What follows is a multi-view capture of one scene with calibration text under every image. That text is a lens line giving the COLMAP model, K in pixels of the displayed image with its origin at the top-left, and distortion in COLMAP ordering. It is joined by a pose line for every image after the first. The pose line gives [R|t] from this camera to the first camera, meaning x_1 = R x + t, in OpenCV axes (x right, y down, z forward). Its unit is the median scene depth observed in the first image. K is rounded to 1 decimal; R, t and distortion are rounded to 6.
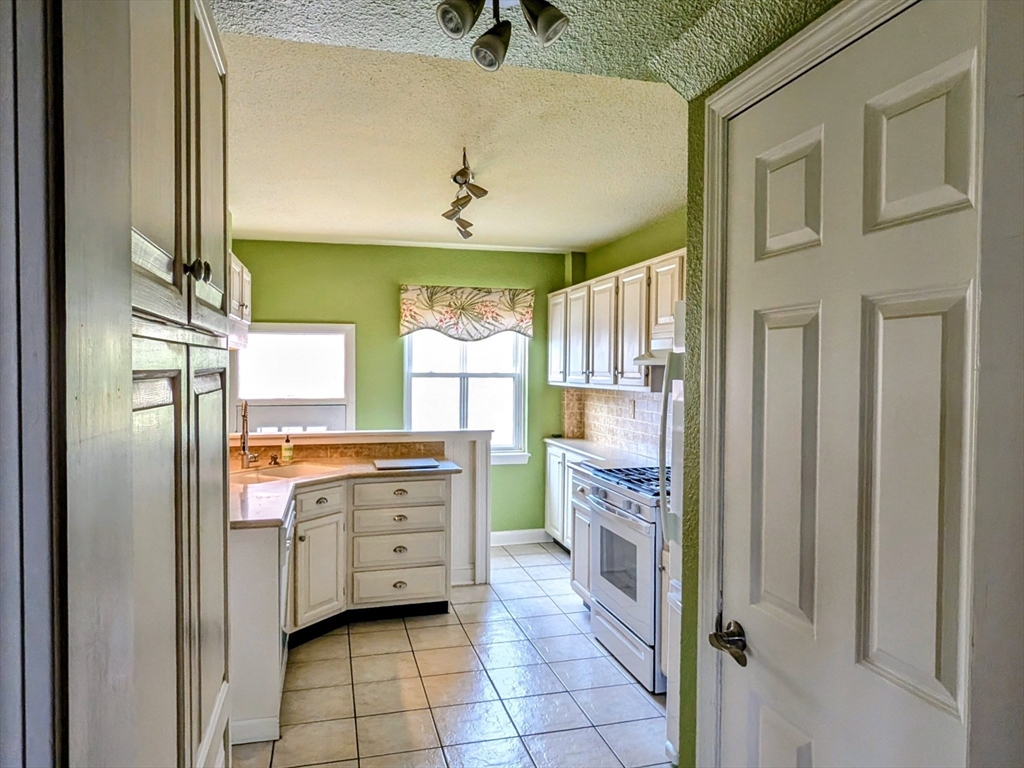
lens RADIAL K [[658.1, 0, 503.4], [0, 658.1, 385.2], [0, 0, 1]] dist [-0.005929, 0.001029]
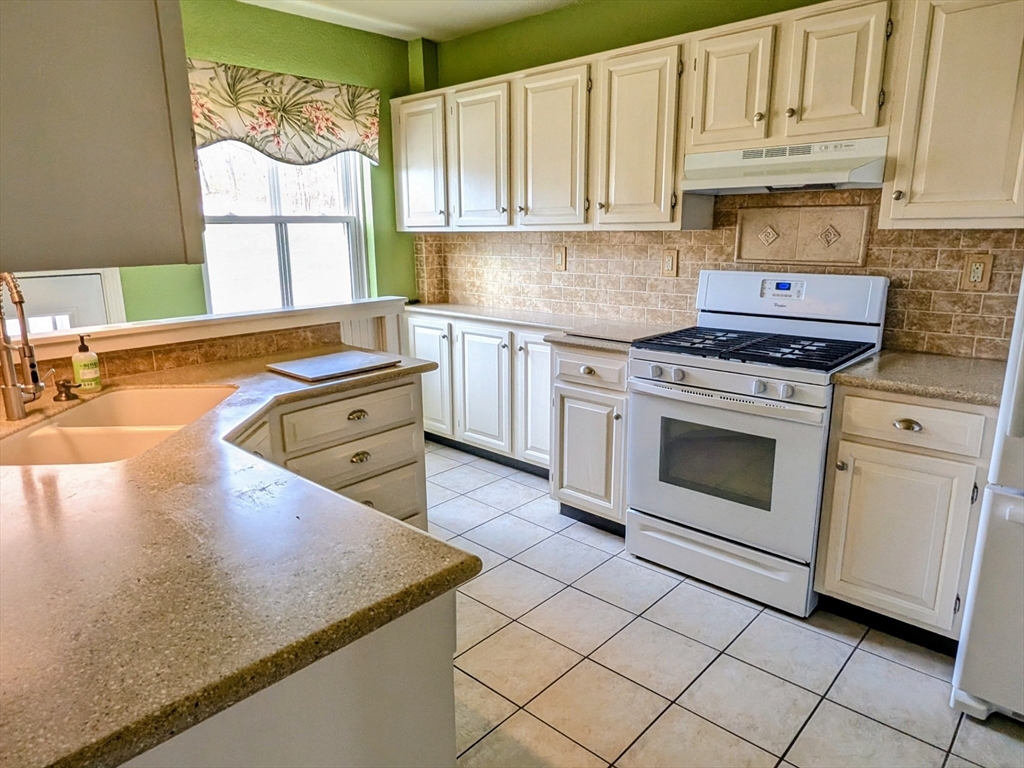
lens RADIAL K [[658.1, 0, 503.4], [0, 658.1, 385.2], [0, 0, 1]] dist [-0.005929, 0.001029]
pose [[0.852632, -0.137066, 0.504213, -0.235539], [0.028056, 0.975598, 0.217765, 0.009804], [-0.521758, -0.171528, 0.835672, 0.316198]]
